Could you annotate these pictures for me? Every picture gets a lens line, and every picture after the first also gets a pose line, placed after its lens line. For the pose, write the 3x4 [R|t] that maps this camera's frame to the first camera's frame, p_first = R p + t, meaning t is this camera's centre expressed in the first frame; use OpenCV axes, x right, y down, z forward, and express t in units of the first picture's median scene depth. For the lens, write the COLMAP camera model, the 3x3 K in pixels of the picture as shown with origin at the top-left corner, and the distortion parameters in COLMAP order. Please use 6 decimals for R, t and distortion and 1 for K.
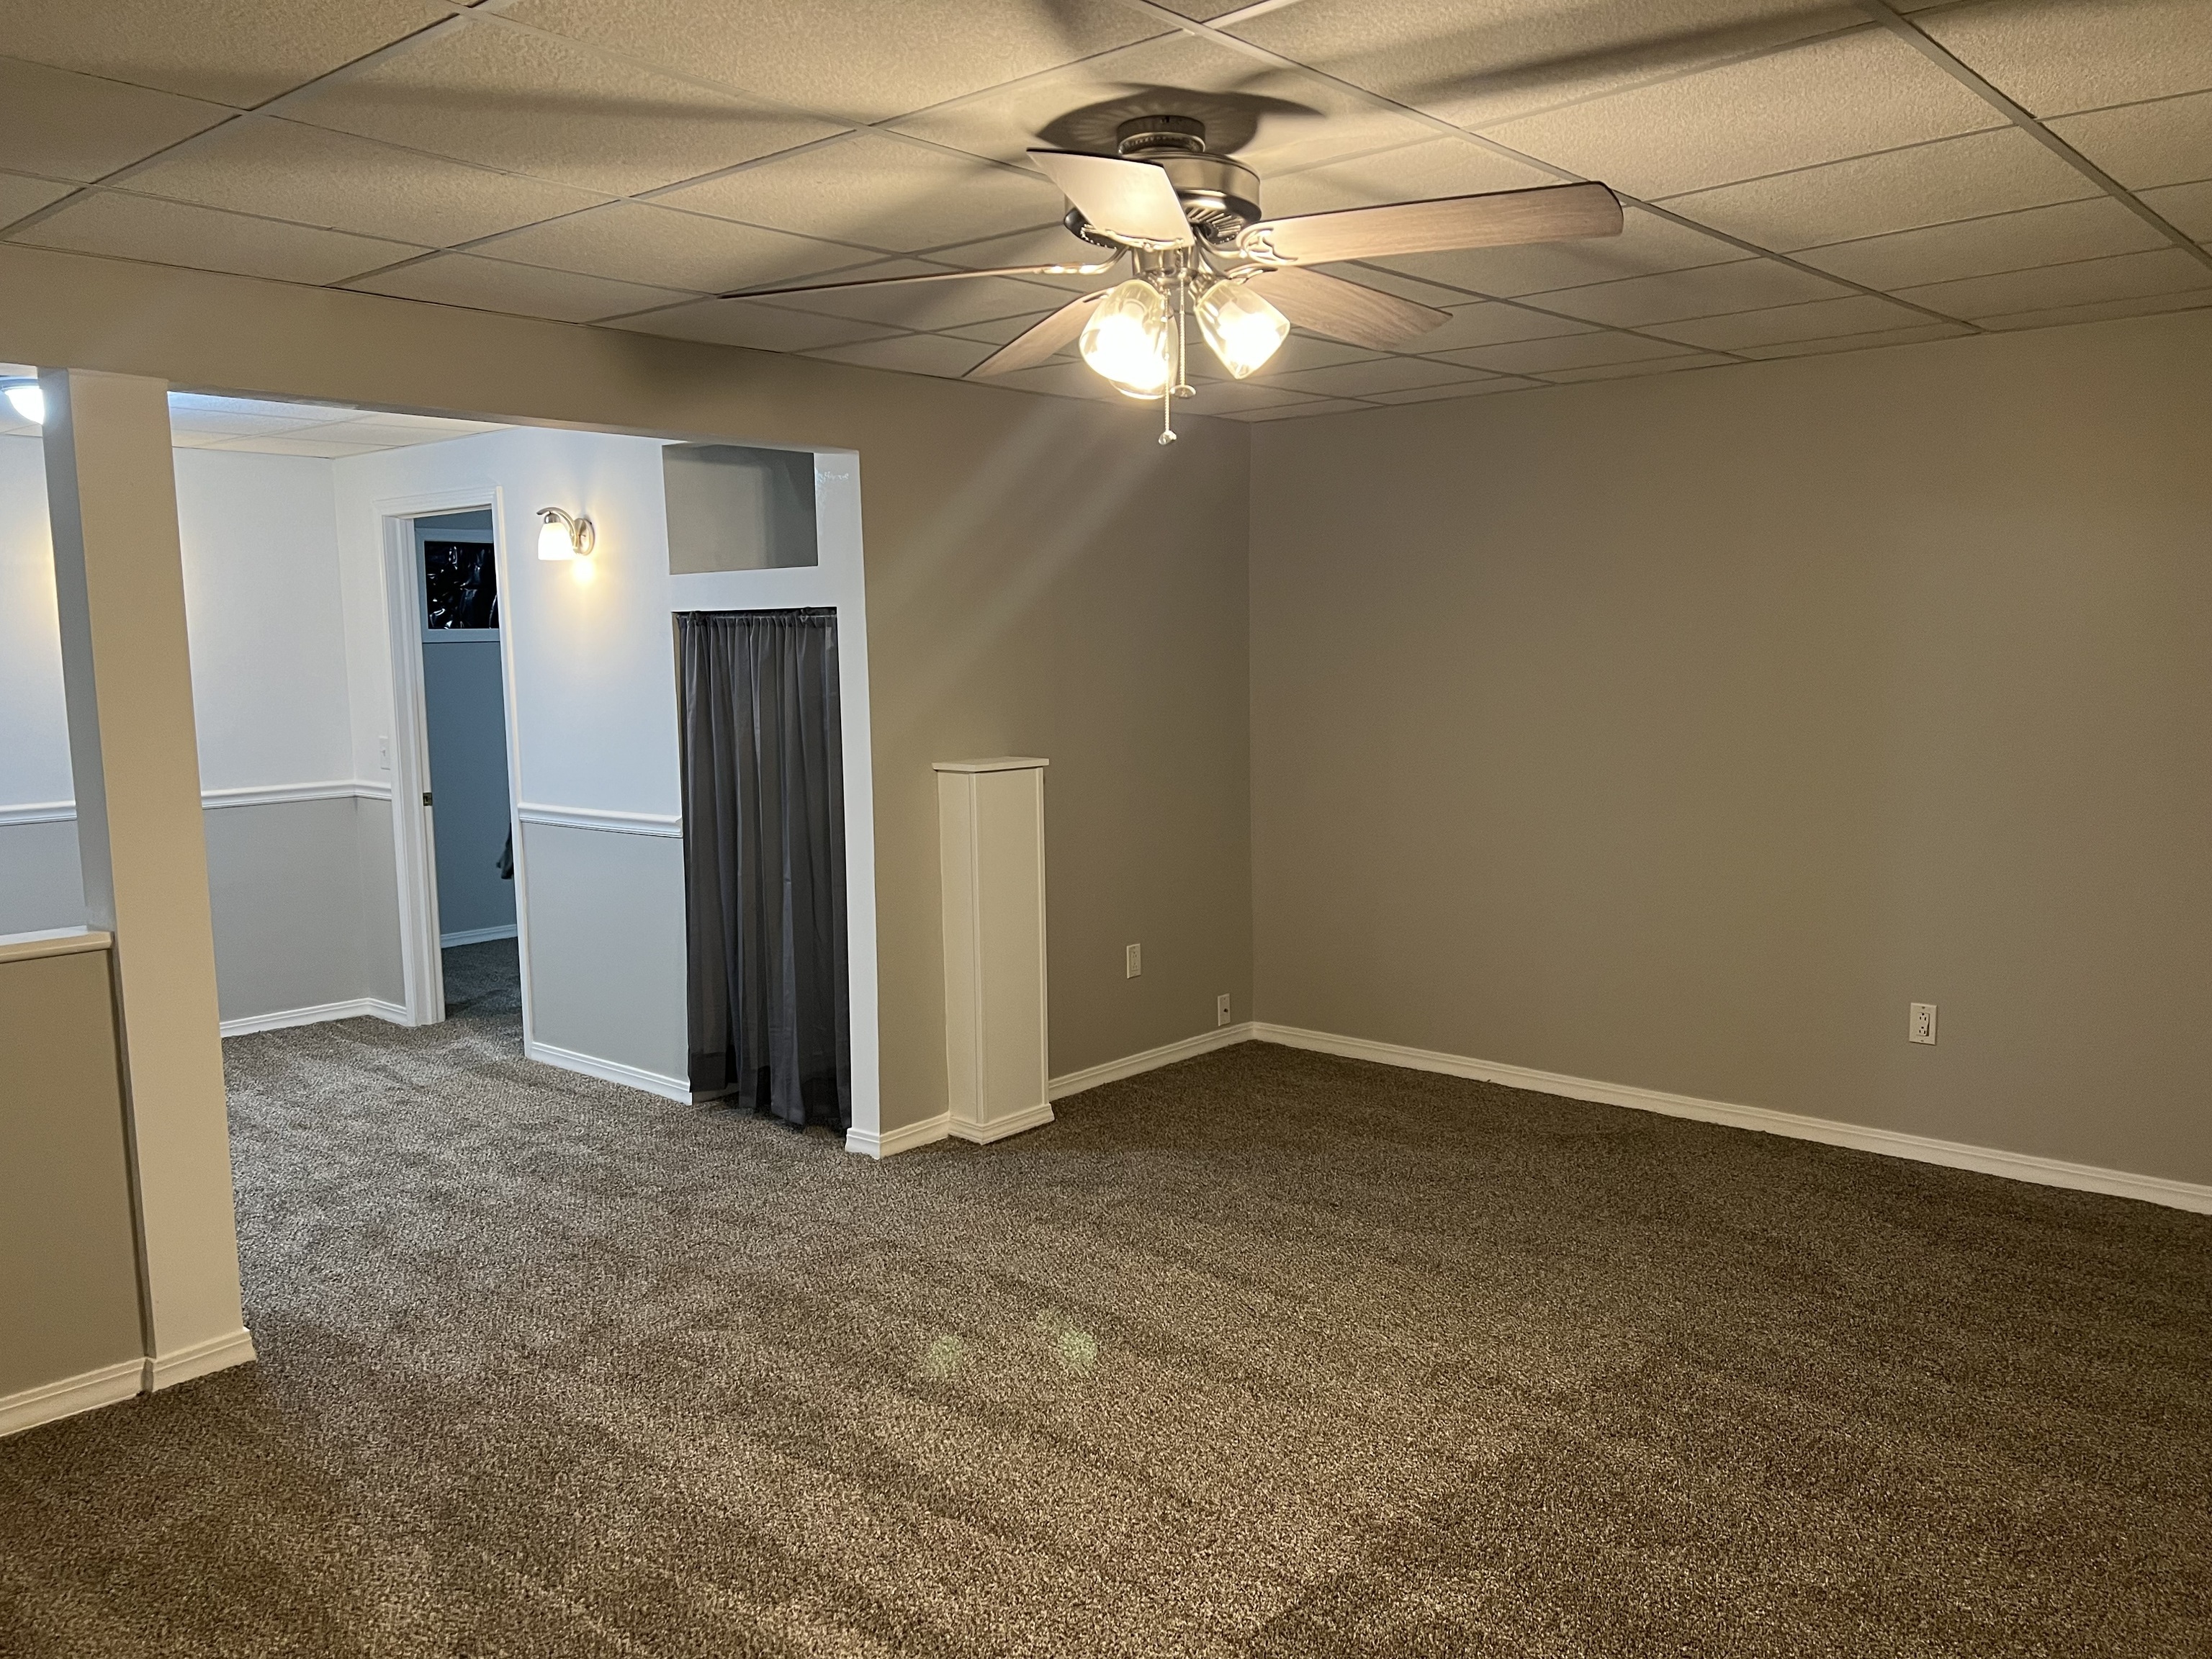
lens RADIAL K [[1654.7, 0, 1112.7], [0, 1654.7, 815.6], [0, 0, 1]] dist [0.076594, -0.076832]
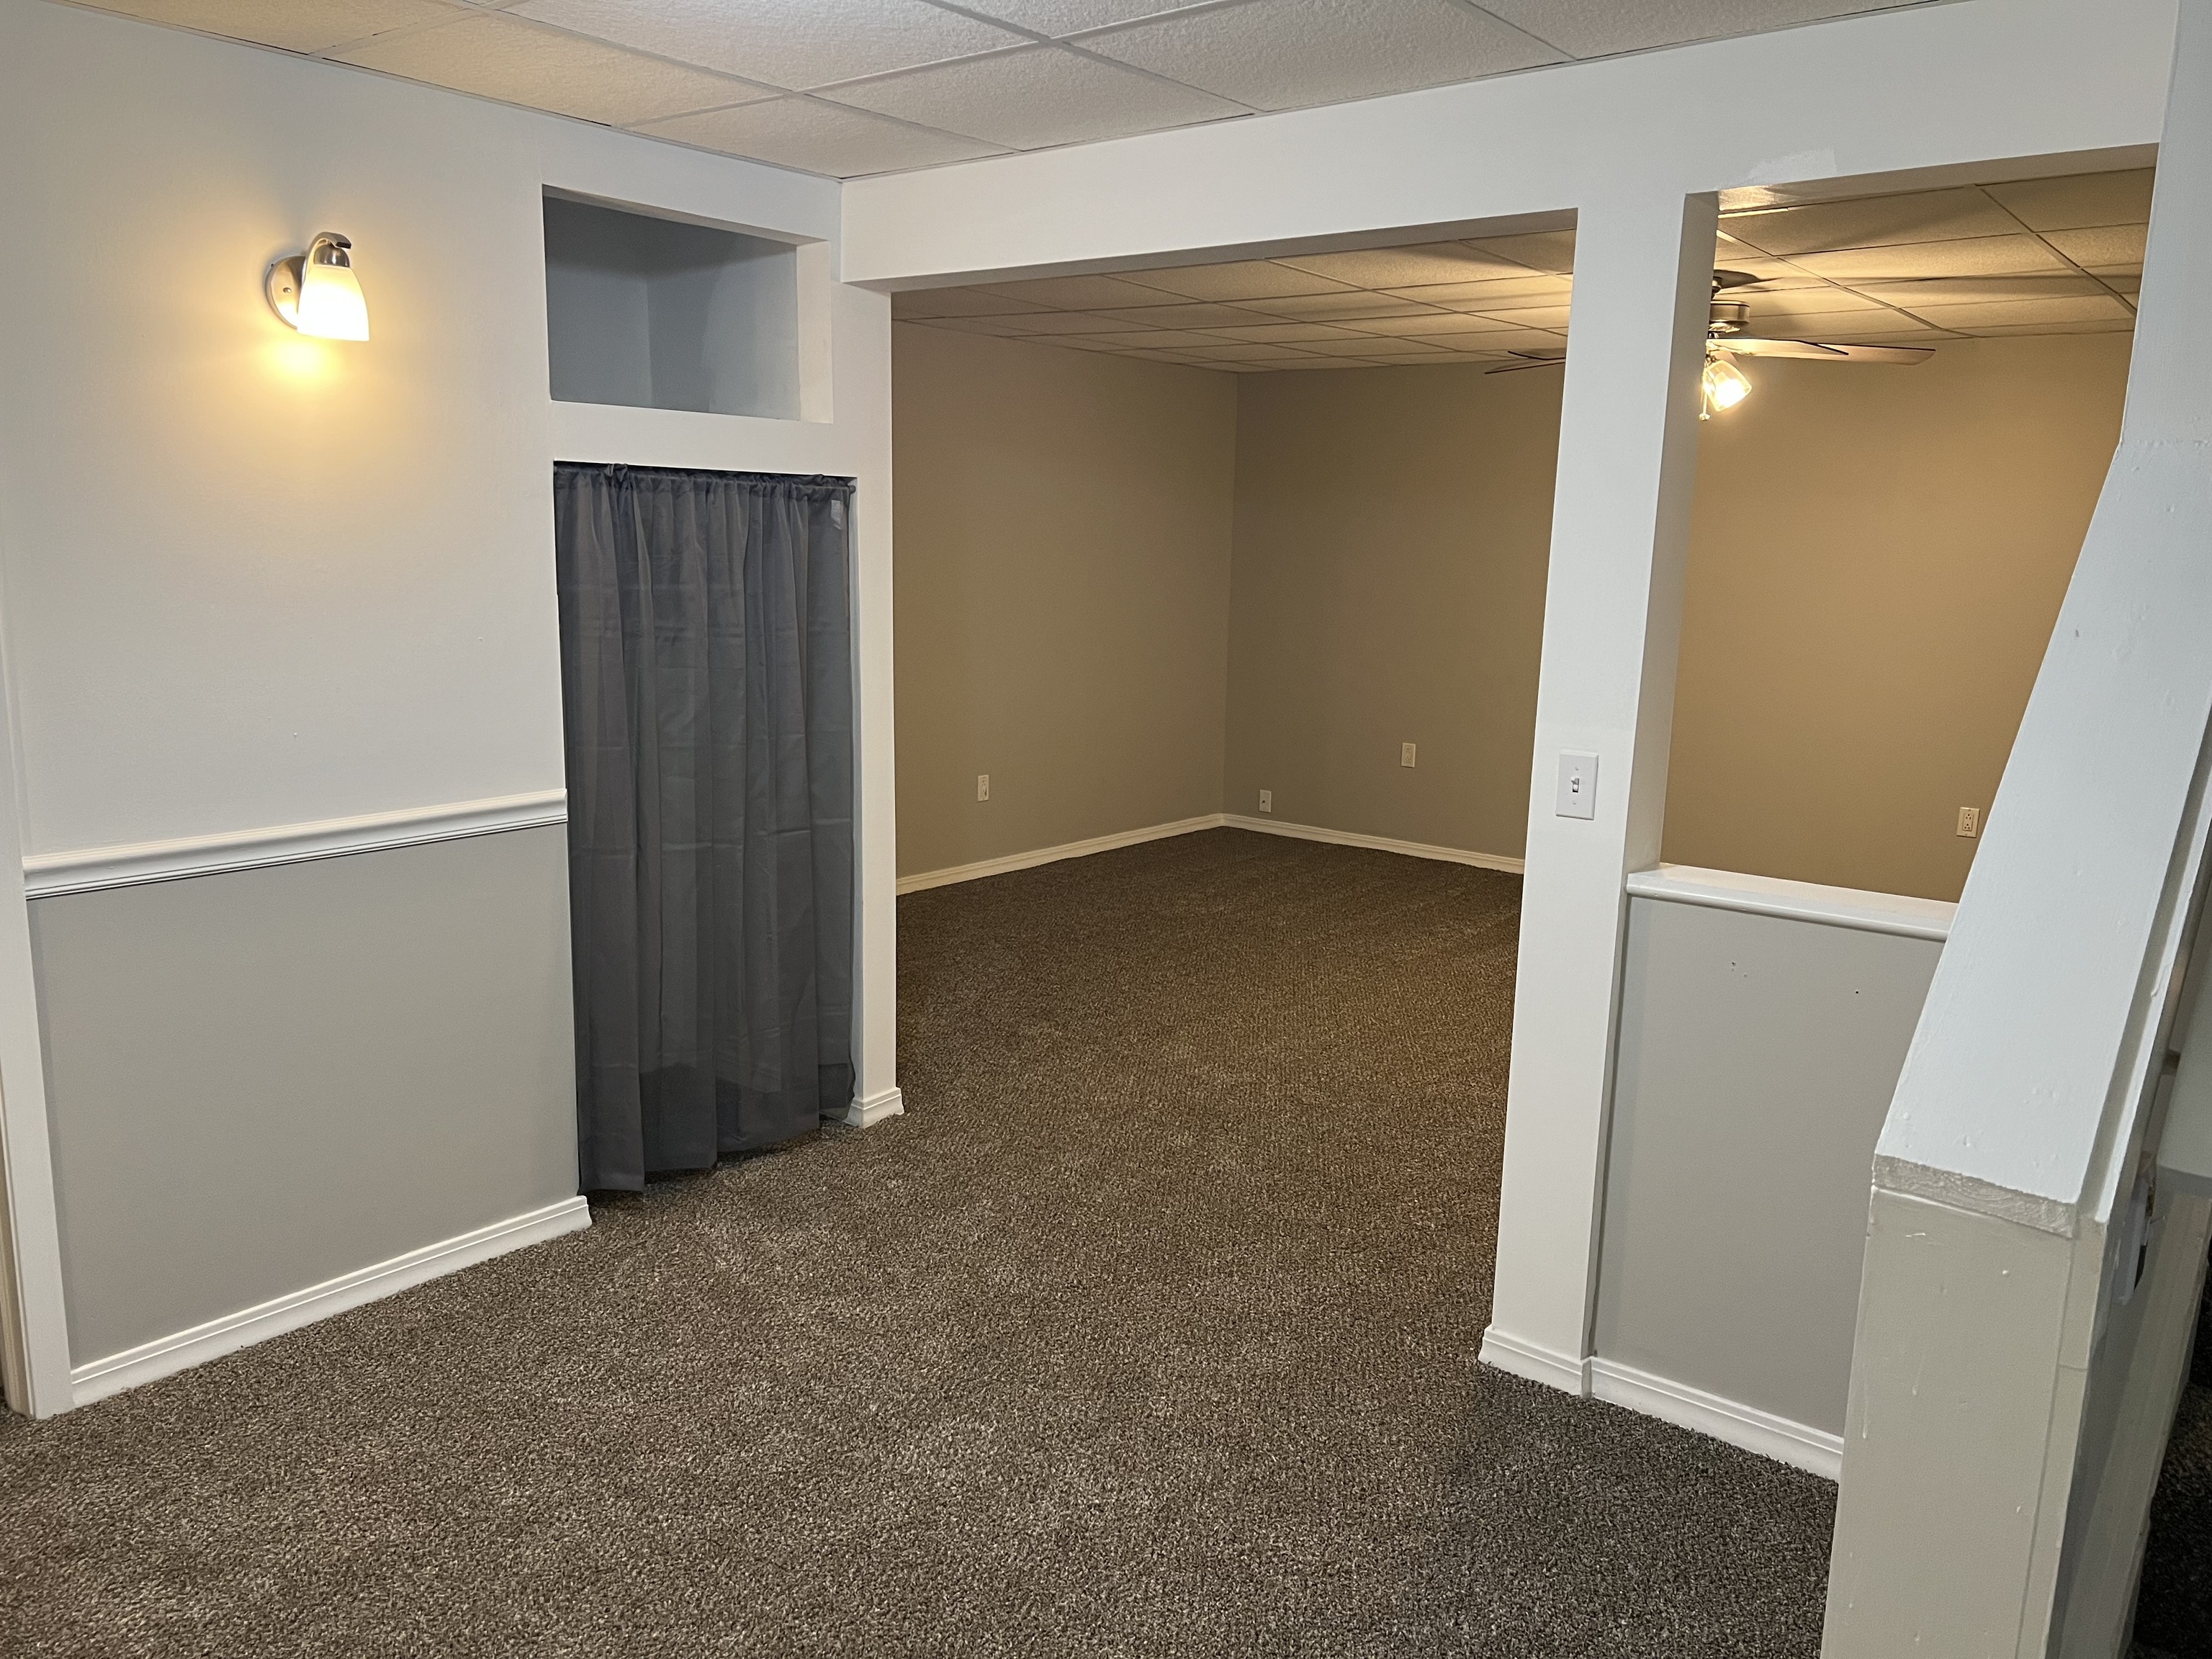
lens RADIAL K [[1654.7, 0, 1112.7], [0, 1654.7, 815.6], [0, 0, 1]] dist [0.076594, -0.076832]
pose [[-0.041181, -0.154101, 0.987197, -0.950203], [0.096360, 0.982817, 0.157437, -0.073254], [-0.994494, 0.101610, -0.025624, 0.855622]]
